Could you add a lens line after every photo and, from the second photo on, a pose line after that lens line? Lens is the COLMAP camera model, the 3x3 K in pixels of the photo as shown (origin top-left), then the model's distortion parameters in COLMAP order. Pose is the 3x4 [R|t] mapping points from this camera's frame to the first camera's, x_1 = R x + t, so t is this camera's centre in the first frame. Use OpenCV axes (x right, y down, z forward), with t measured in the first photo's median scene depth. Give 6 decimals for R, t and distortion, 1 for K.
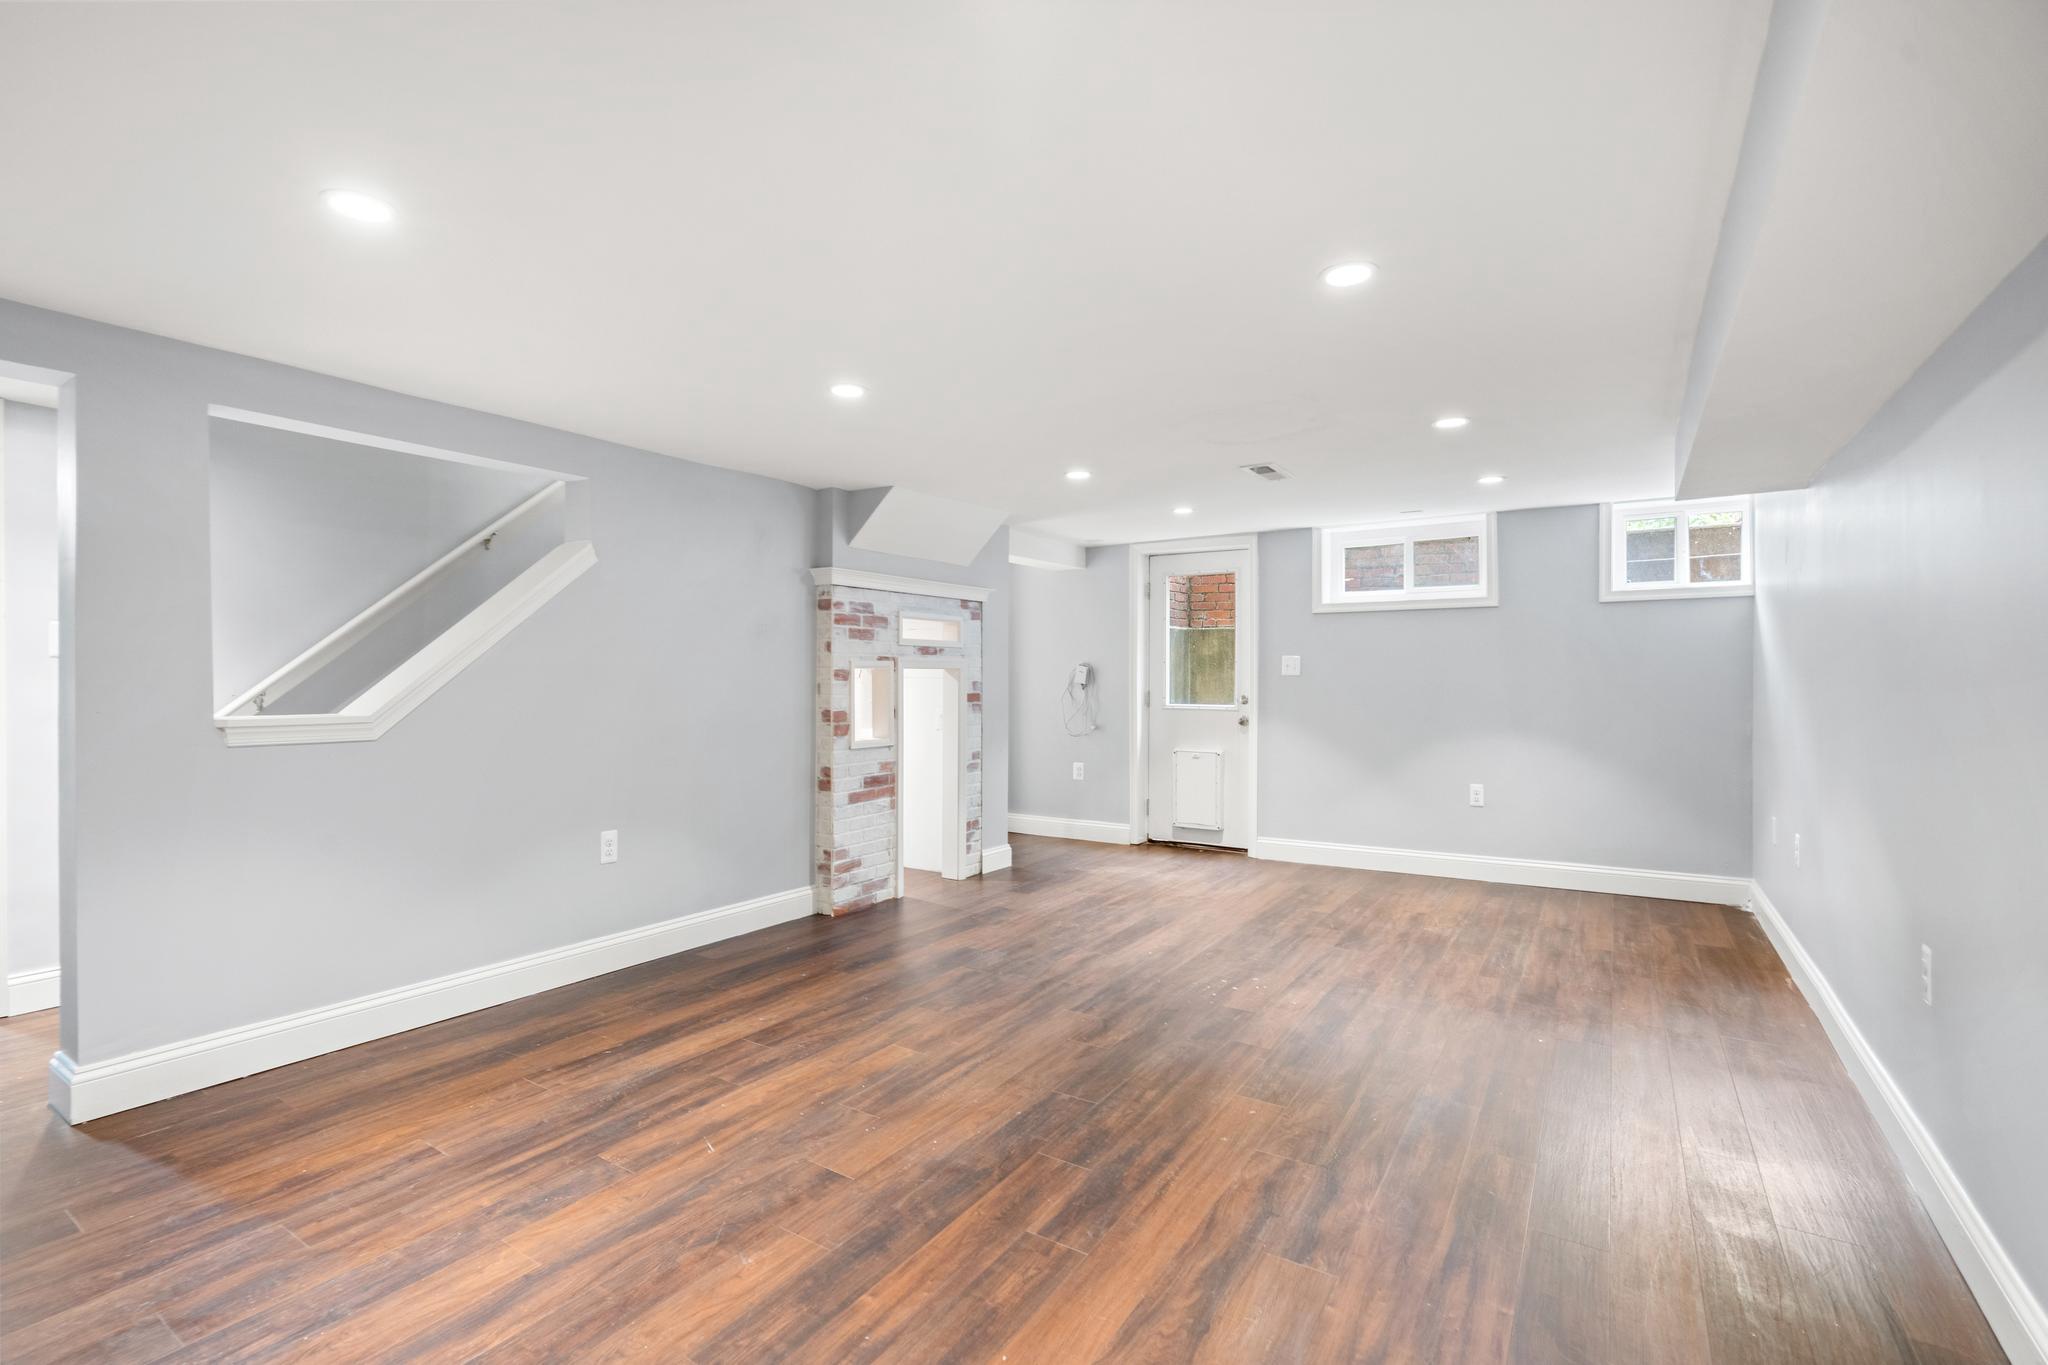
lens RADIAL K [[930.0, 0, 1005.4], [0, 930.0, 688.2], [0, 0, 1]] dist [-0.011462, 0.000532]
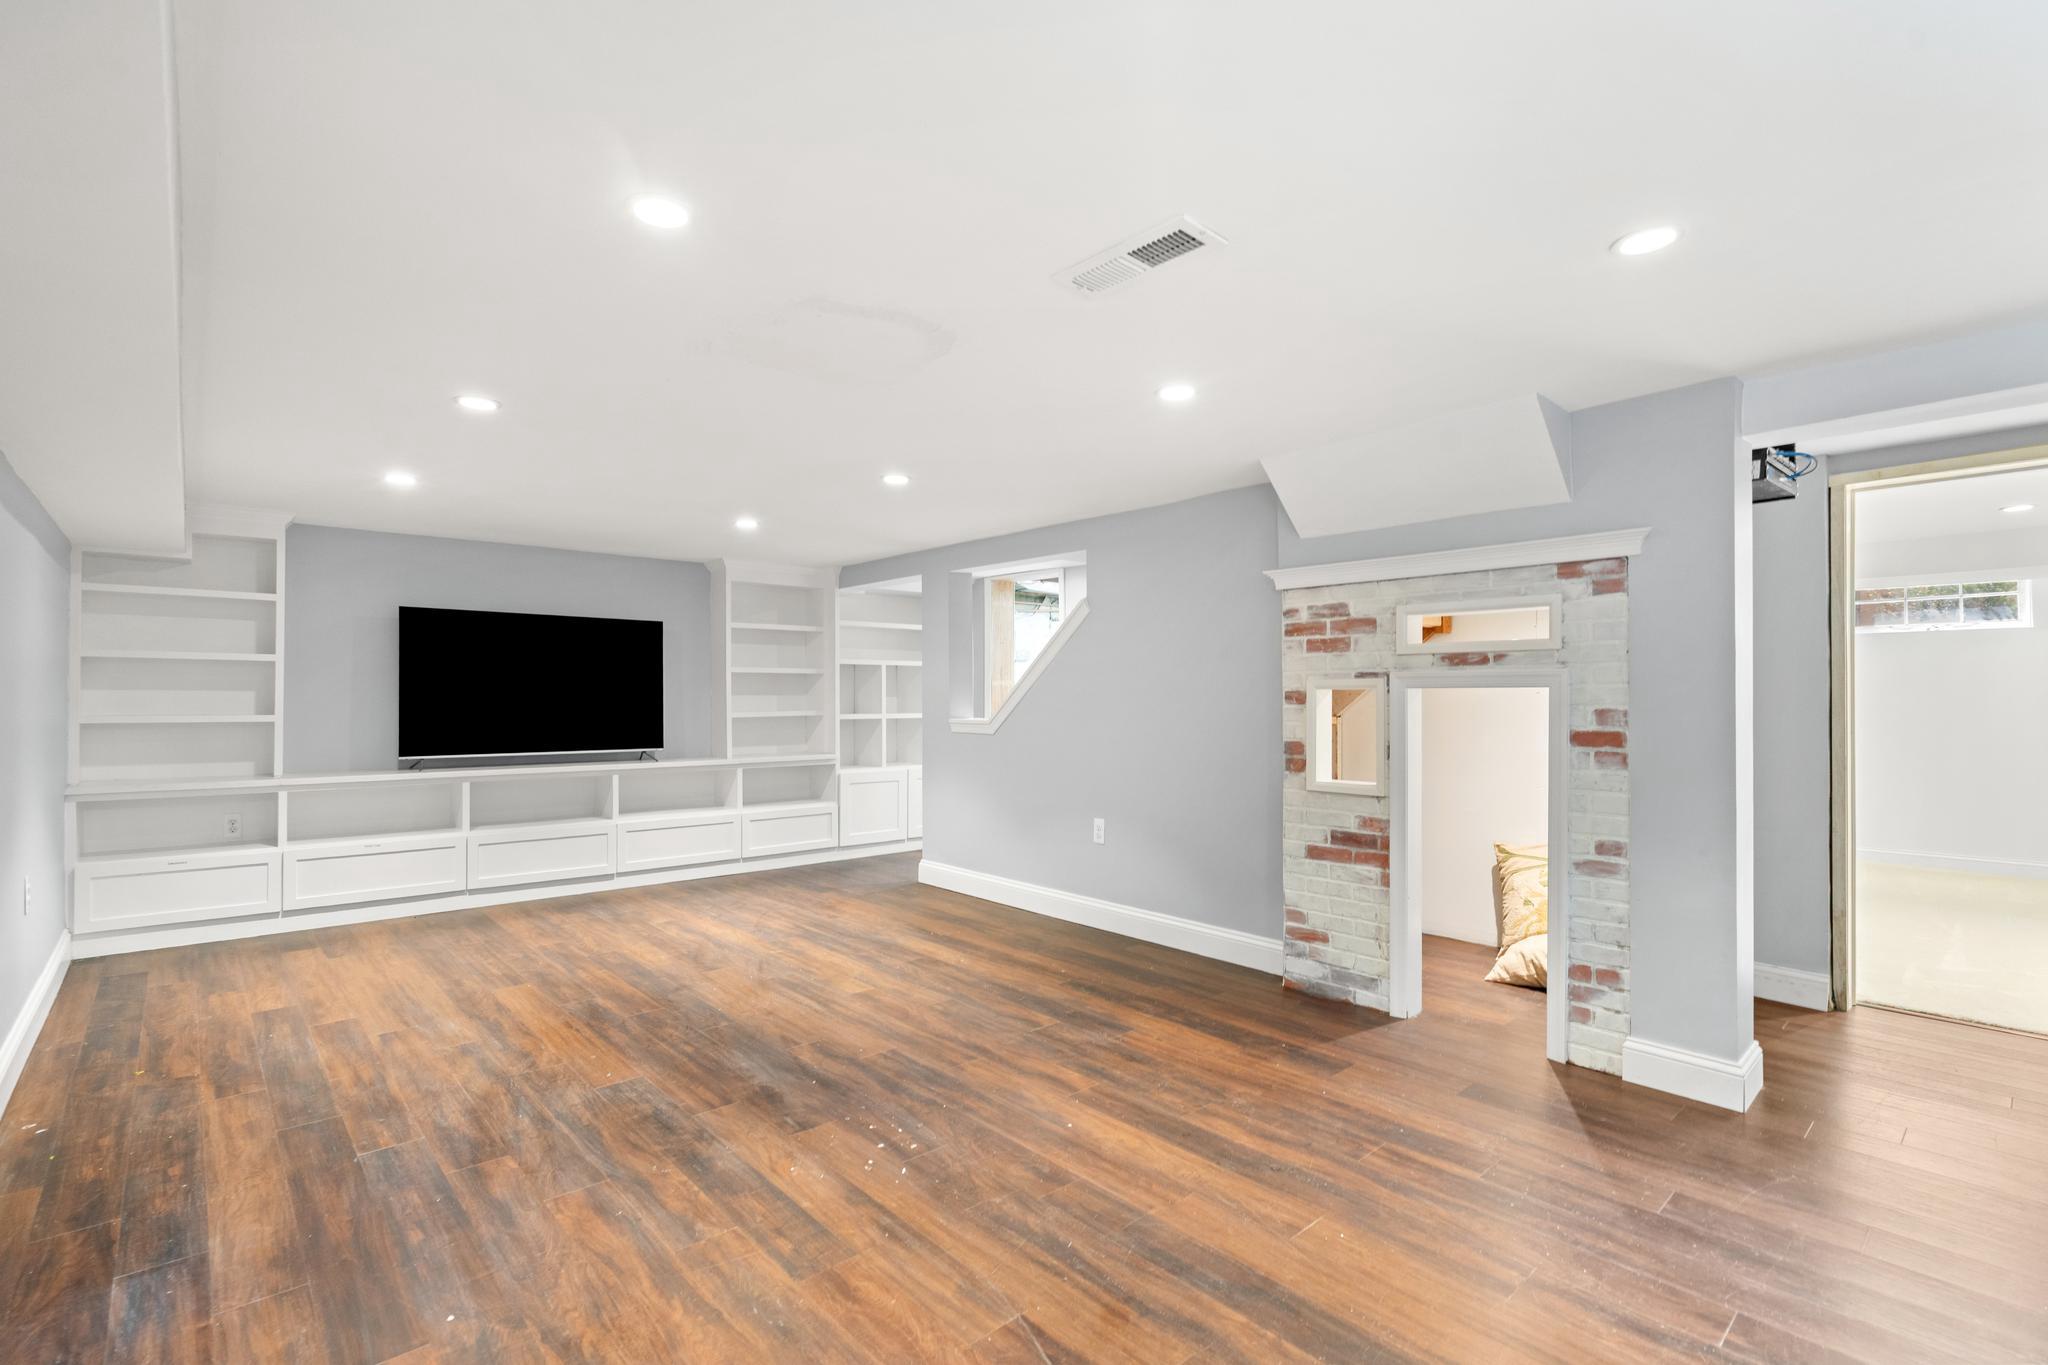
lens RADIAL K [[930.0, 0, 1005.4], [0, 930.0, 688.2], [0, 0, 1]] dist [-0.011462, 0.000532]
pose [[-0.262106, -0.011428, -0.964971, 0.692273], [-0.013666, 0.999874, -0.008129, -0.012318], [0.964942, 0.011056, -0.262229, 0.977367]]
